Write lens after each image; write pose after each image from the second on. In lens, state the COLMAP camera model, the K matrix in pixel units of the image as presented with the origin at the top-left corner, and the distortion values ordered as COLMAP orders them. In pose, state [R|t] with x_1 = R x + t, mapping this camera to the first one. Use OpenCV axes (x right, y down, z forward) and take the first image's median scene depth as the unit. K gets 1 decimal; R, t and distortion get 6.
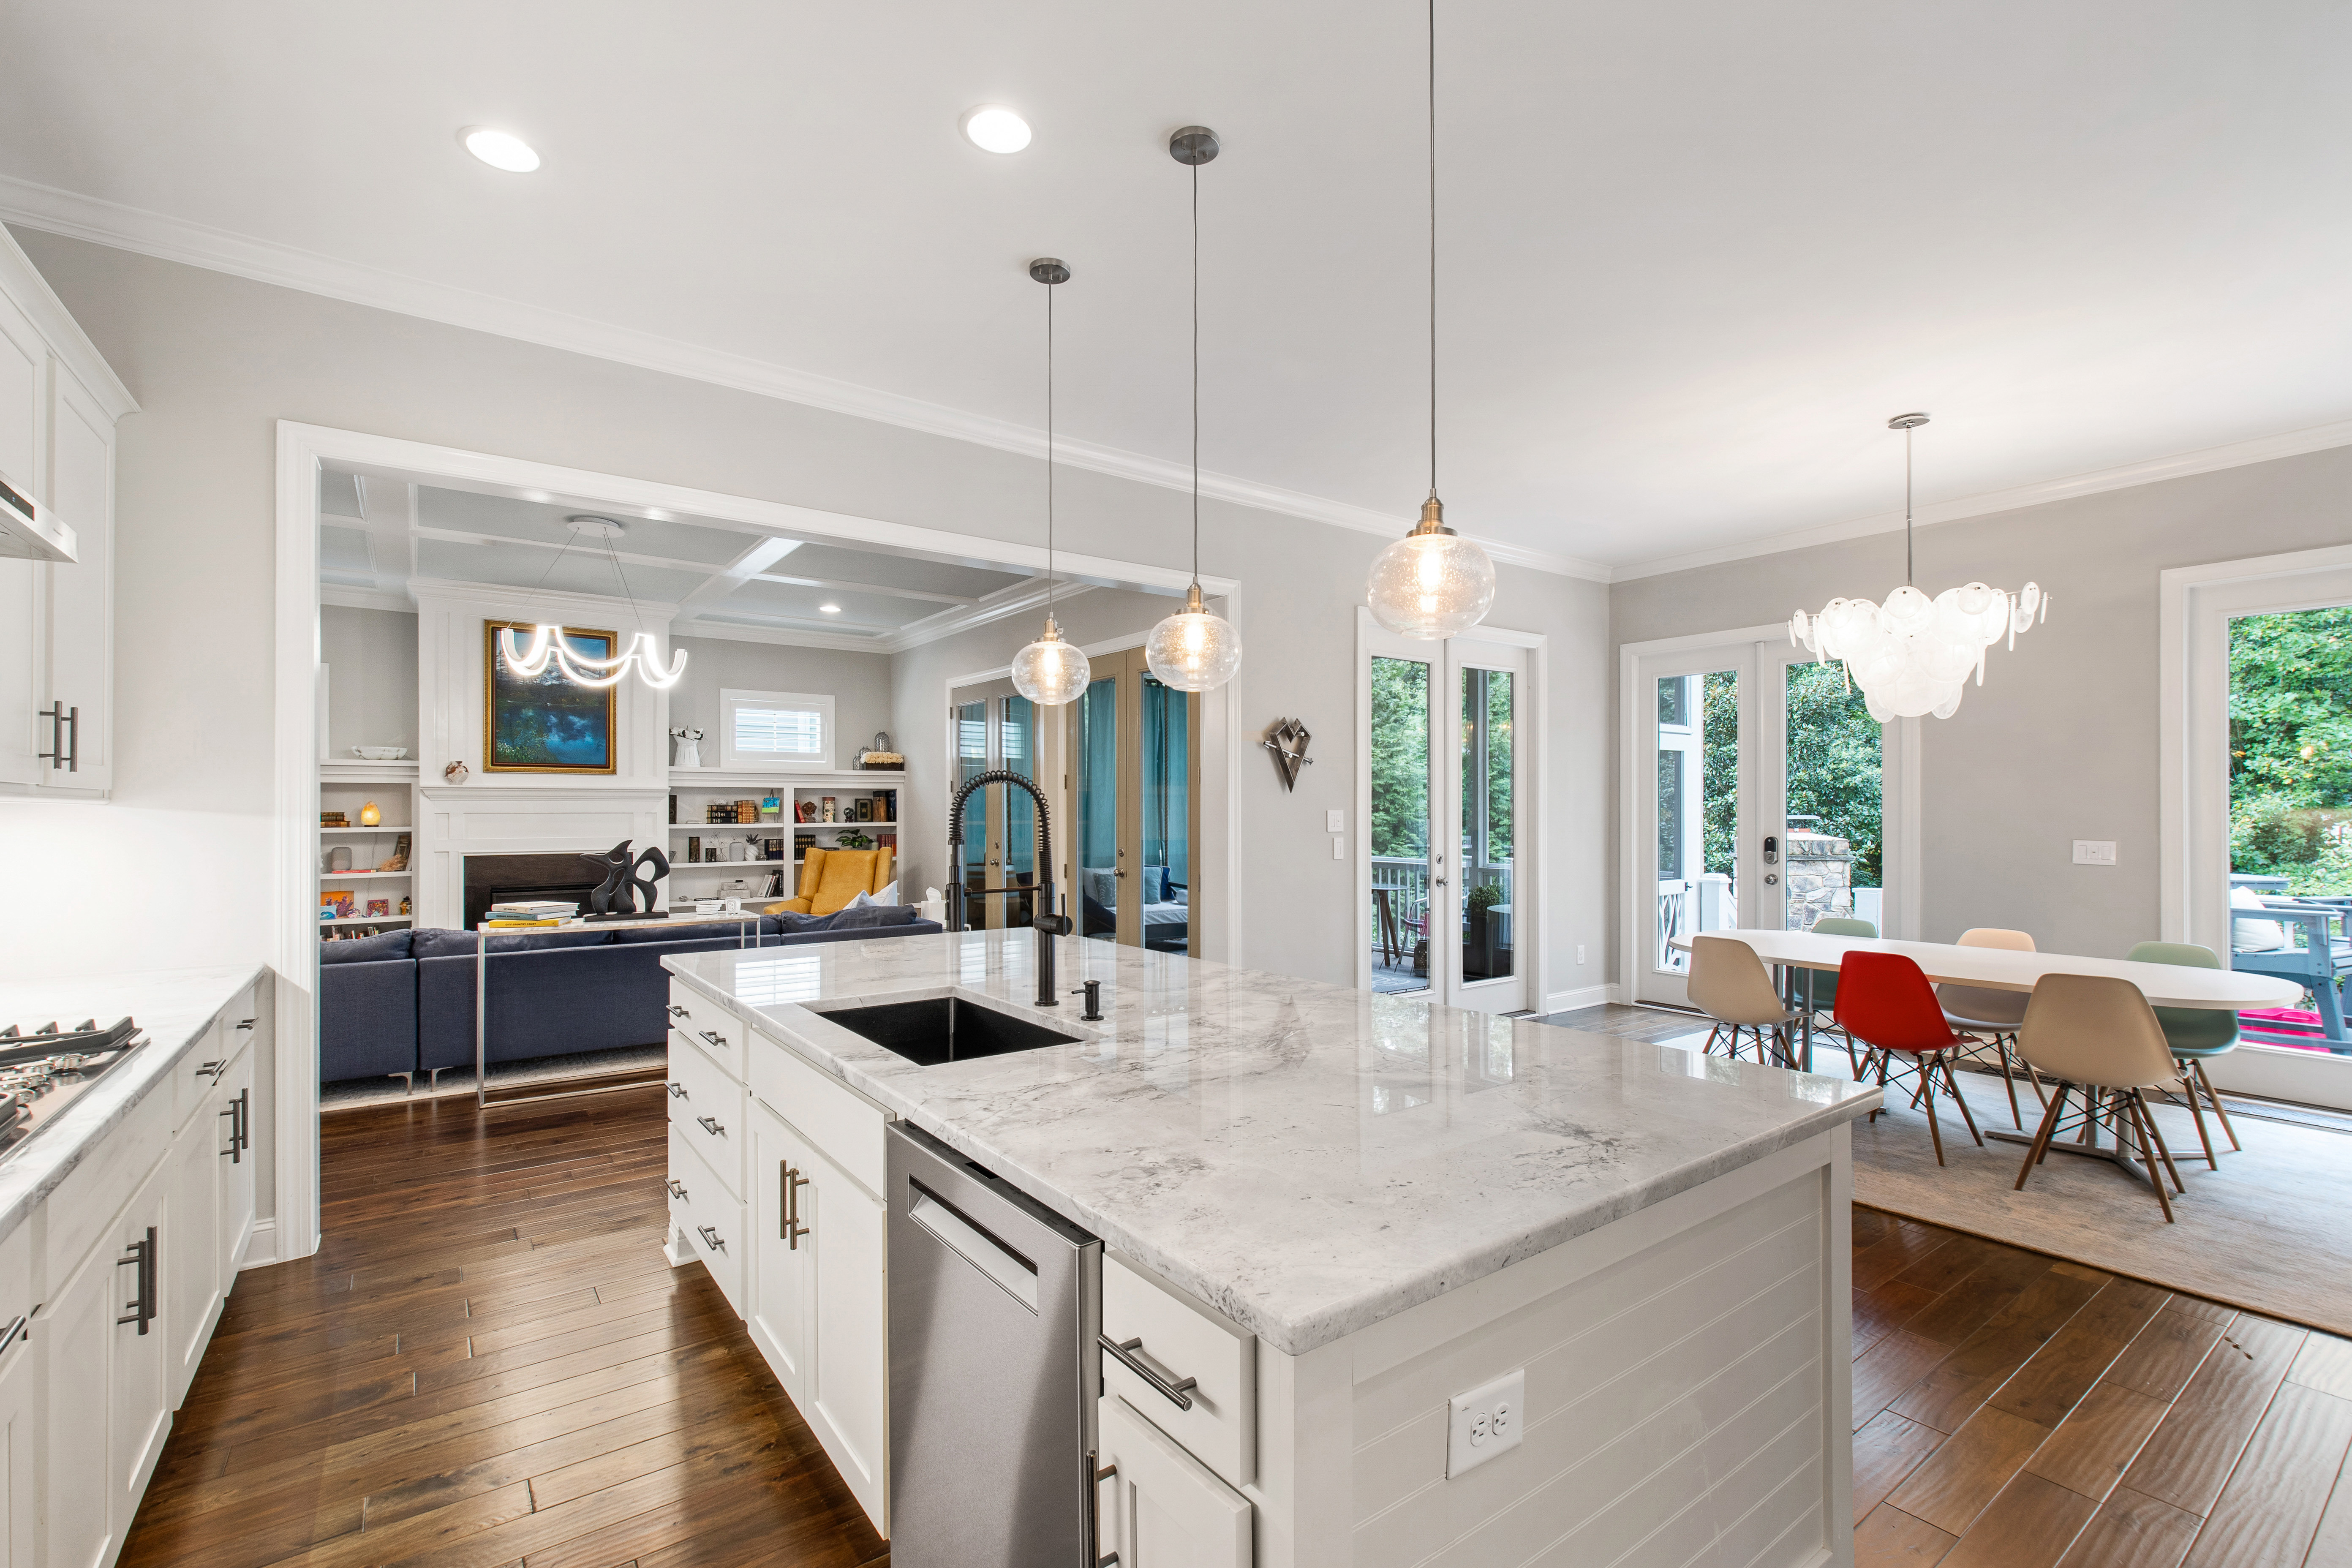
lens RADIAL K [[1038.7, 0, 1183.3], [0, 1038.7, 806.0], [0, 0, 1]] dist [0.000485, -0.000194]
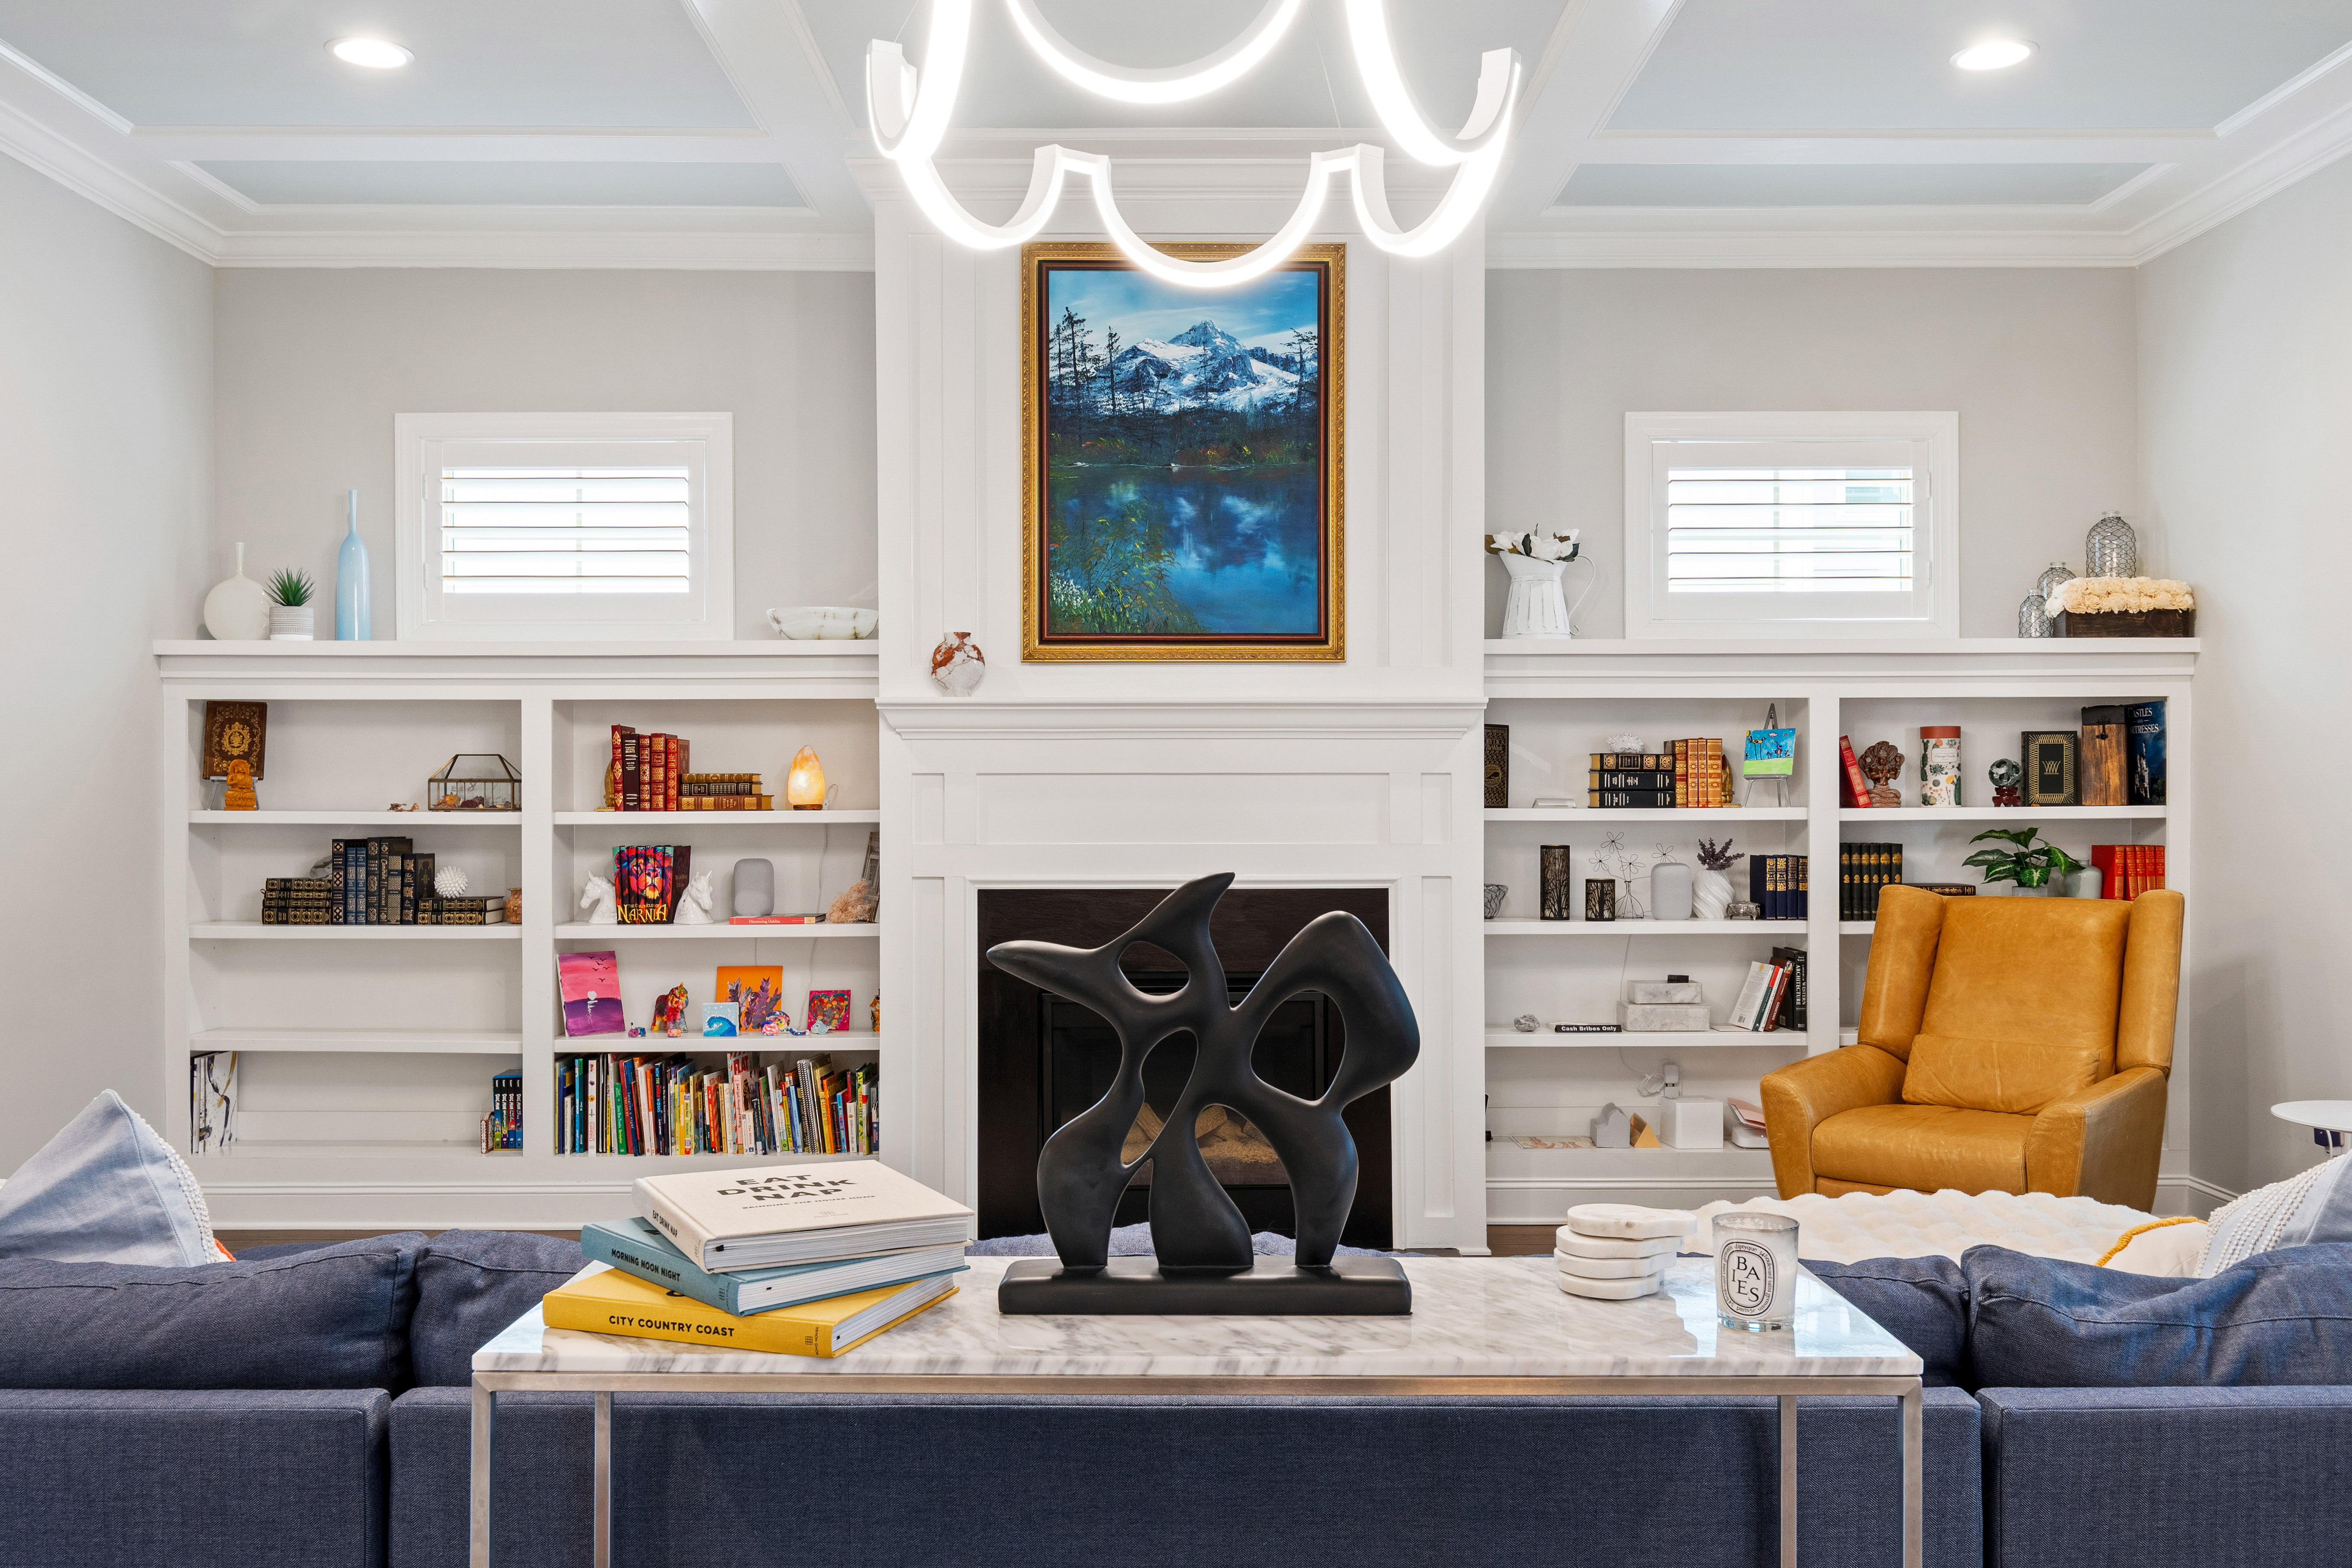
lens RADIAL K [[1907.2, 0, 1177.0], [0, 1907.2, 784.7], [0, 0, 1]] dist [-0.013178, -0.003058]
pose [[0.802911, -0.002134, -0.596096, -0.199073], [0.002784, 0.999996, 0.000170, 0.009312], [0.596093, -0.001795, 0.802913, 0.427577]]
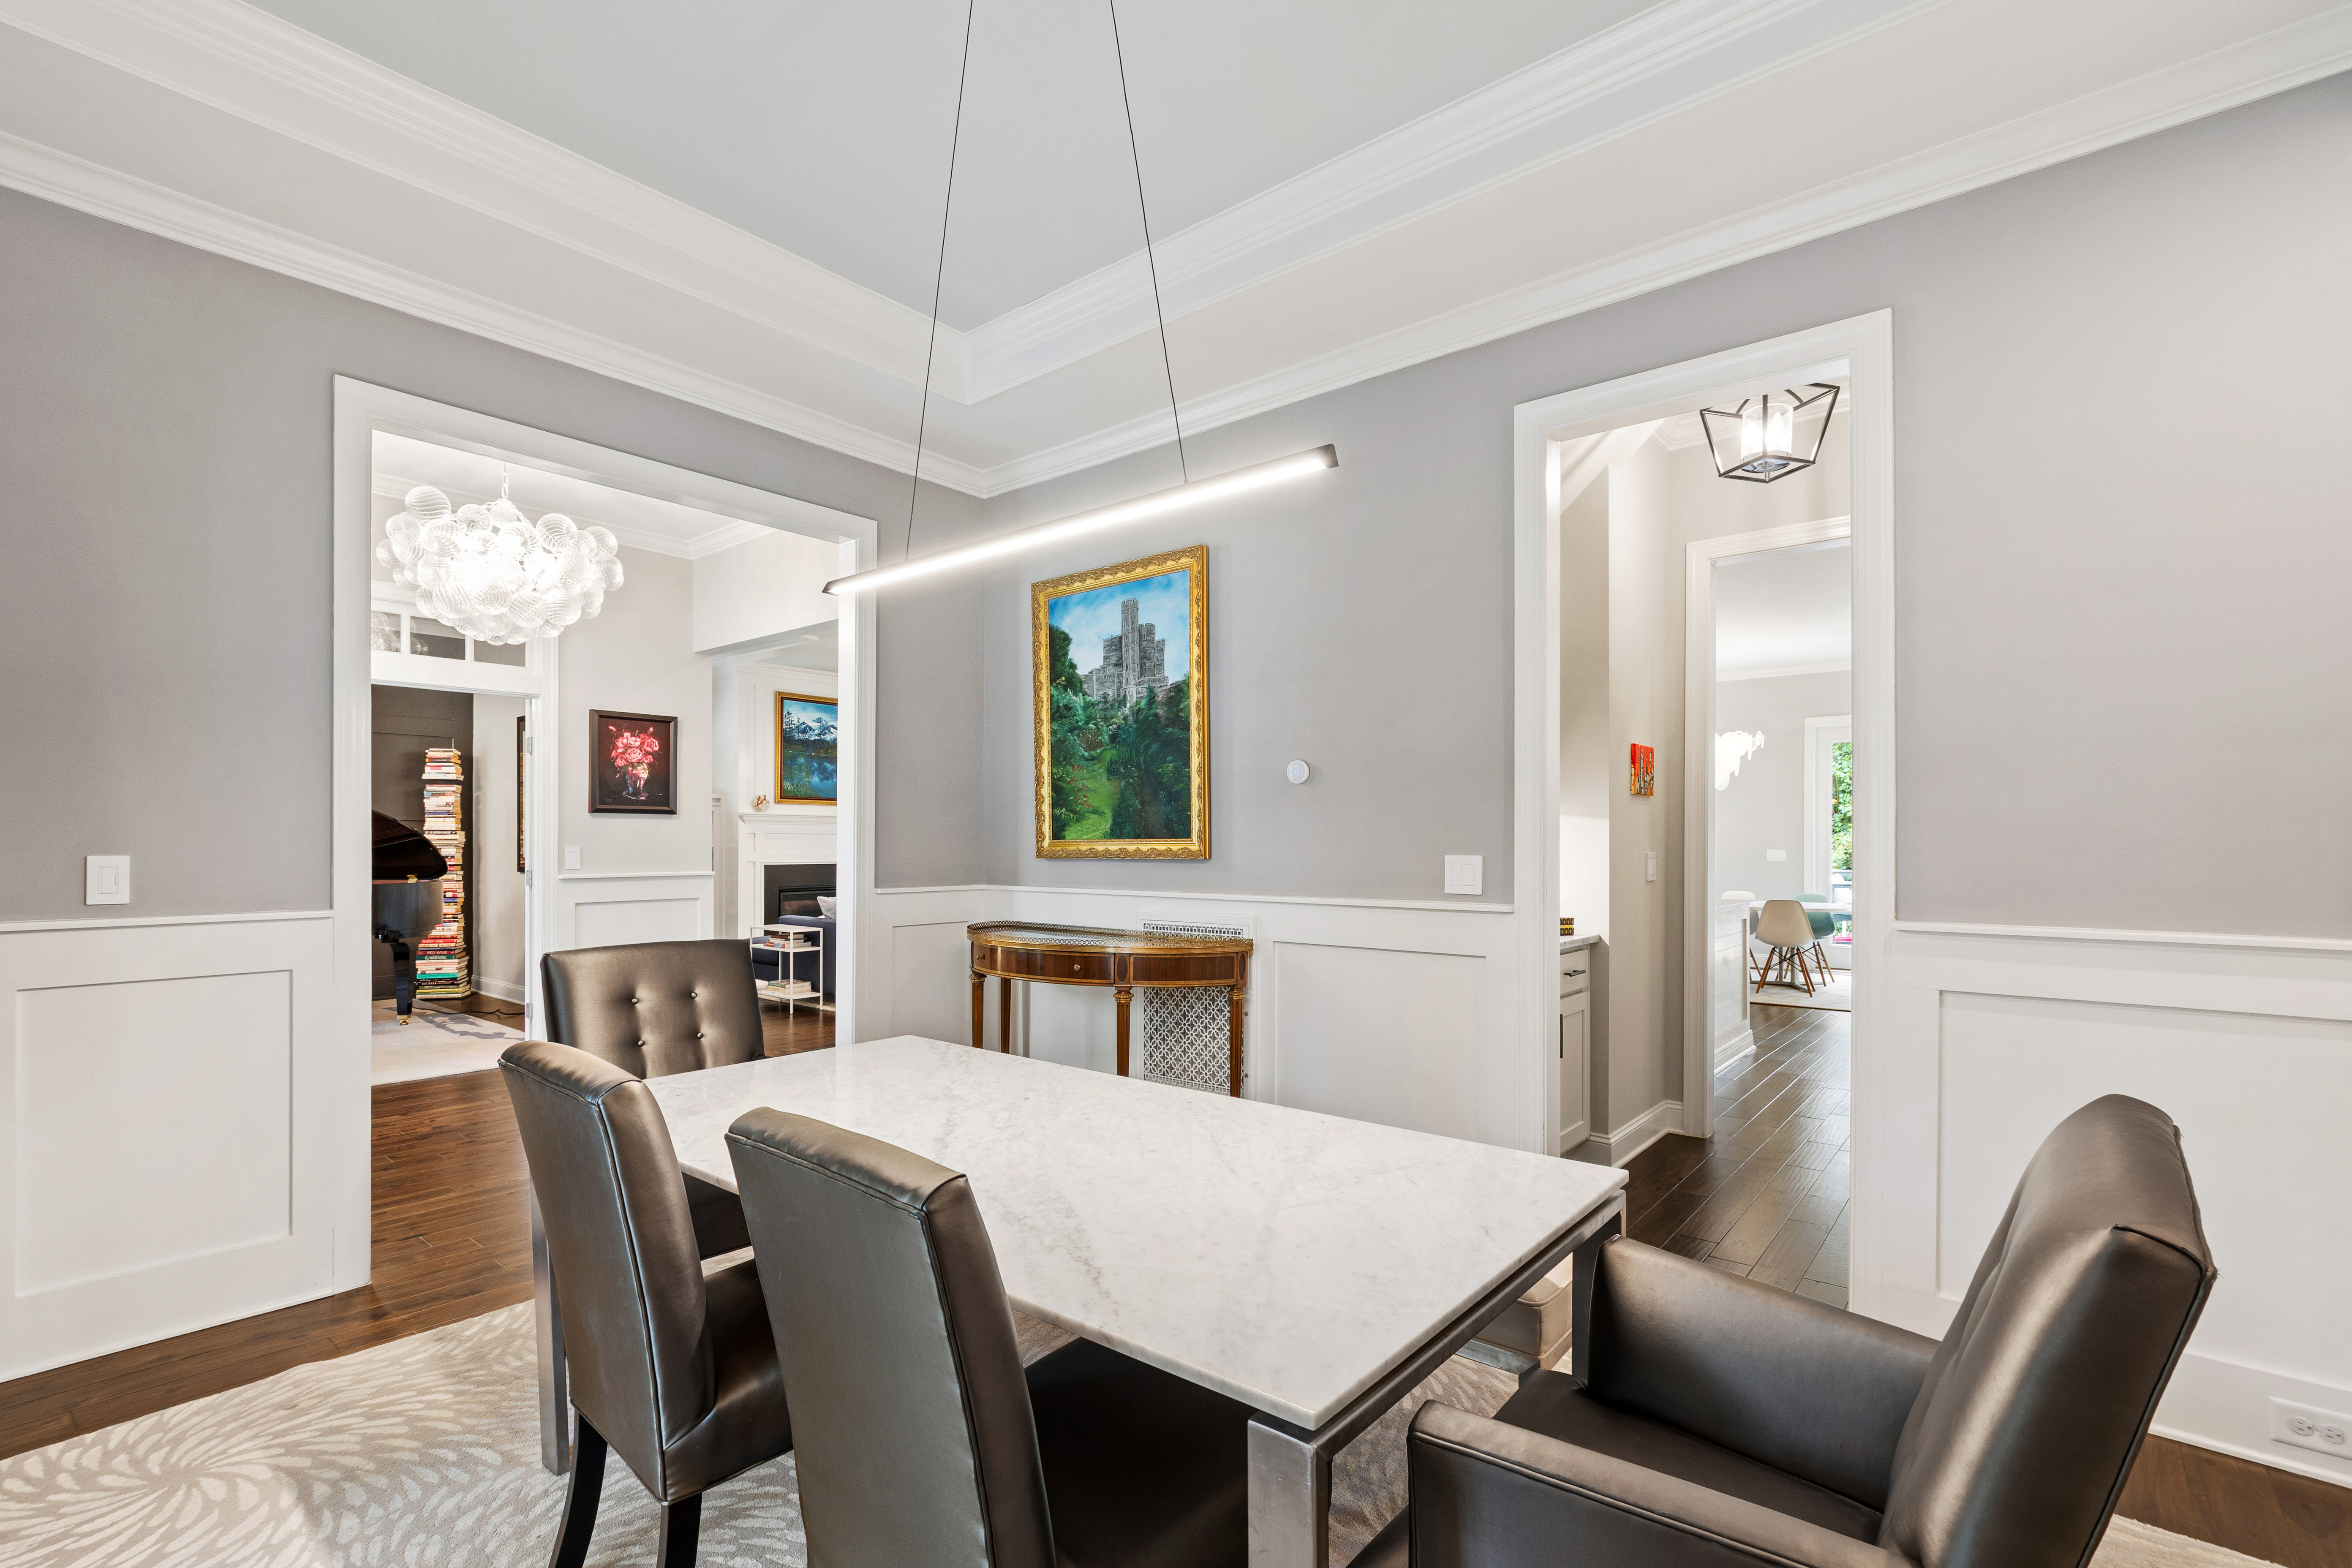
lens RADIAL K [[1038.7, 0, 1194.9], [0, 1038.7, 828.2], [0, 0, 1]] dist [0.000485, -0.000194]
pose [[0.971608, 0.003433, 0.236573, -0.398858], [-0.002752, 0.999991, -0.003206, 0.002285], [-0.236582, 0.002464, 0.971609, -0.395729]]
